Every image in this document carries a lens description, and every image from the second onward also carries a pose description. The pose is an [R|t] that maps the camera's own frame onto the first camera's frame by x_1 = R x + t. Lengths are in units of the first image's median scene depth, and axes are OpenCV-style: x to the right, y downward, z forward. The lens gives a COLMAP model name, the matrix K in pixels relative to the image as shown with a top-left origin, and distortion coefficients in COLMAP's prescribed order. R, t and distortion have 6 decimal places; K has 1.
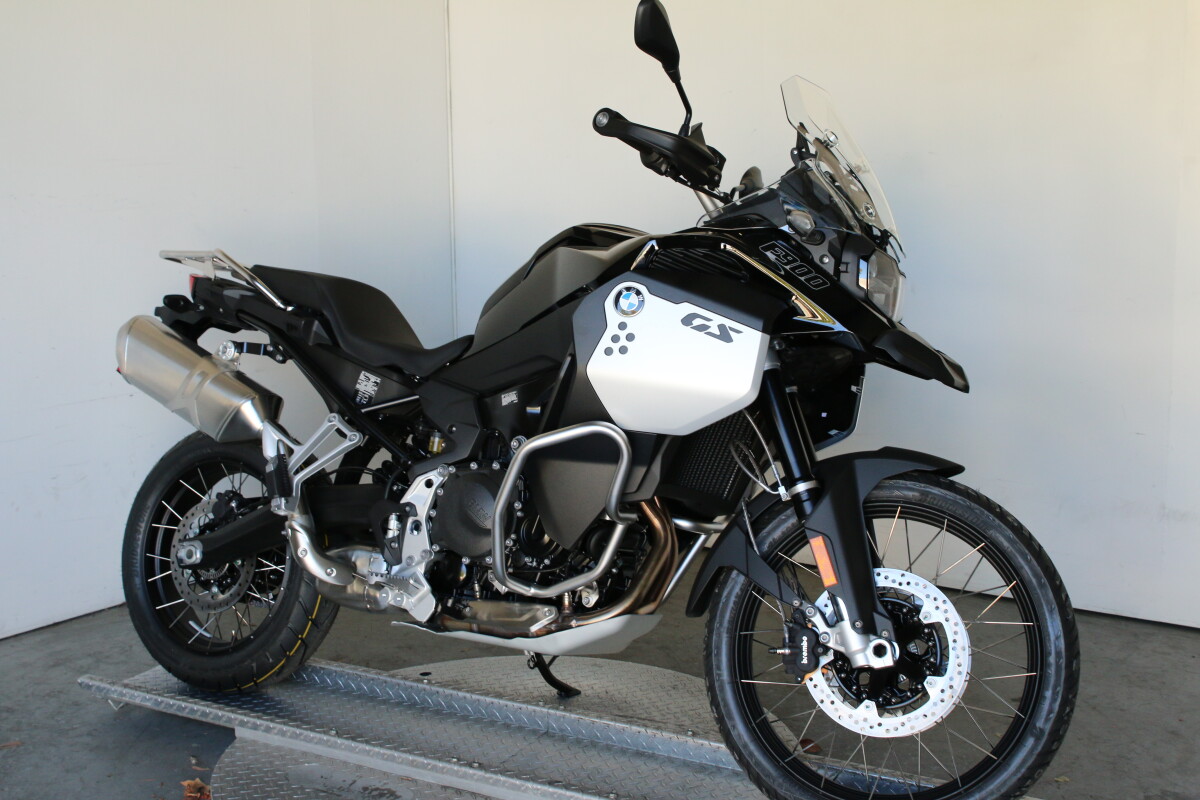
lens RADIAL K [[1502.2, 0, 600.0], [0, 1502.2, 400.0], [0, 0, 1]] dist [-0.107573, 0.119789]
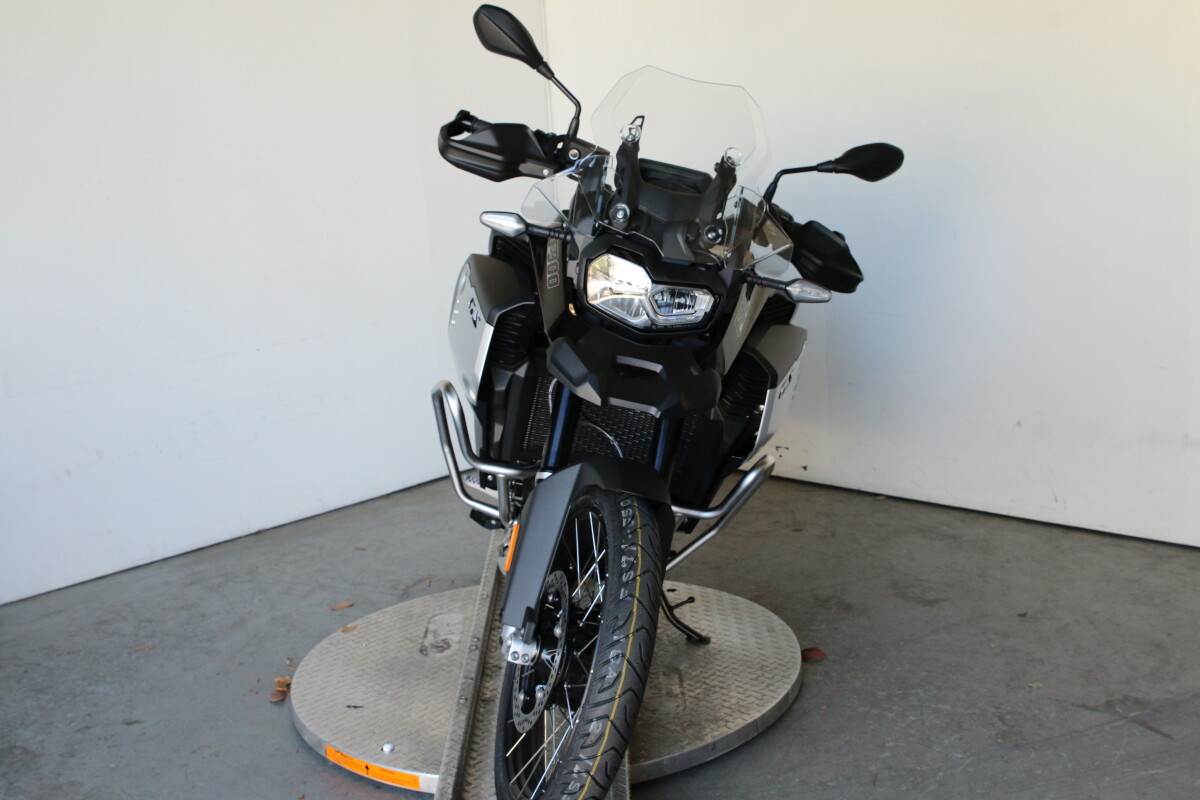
lens RADIAL K [[1473.6, 0, 600.0], [0, 1473.6, 400.0], [0, 0, 1]] dist [-0.104794, 0.079846]
pose [[0.989440, -0.015841, -0.144072, 0.129070], [0.022188, 0.998848, 0.042558, -0.008492], [0.143232, -0.045306, 0.988652, -0.095976]]
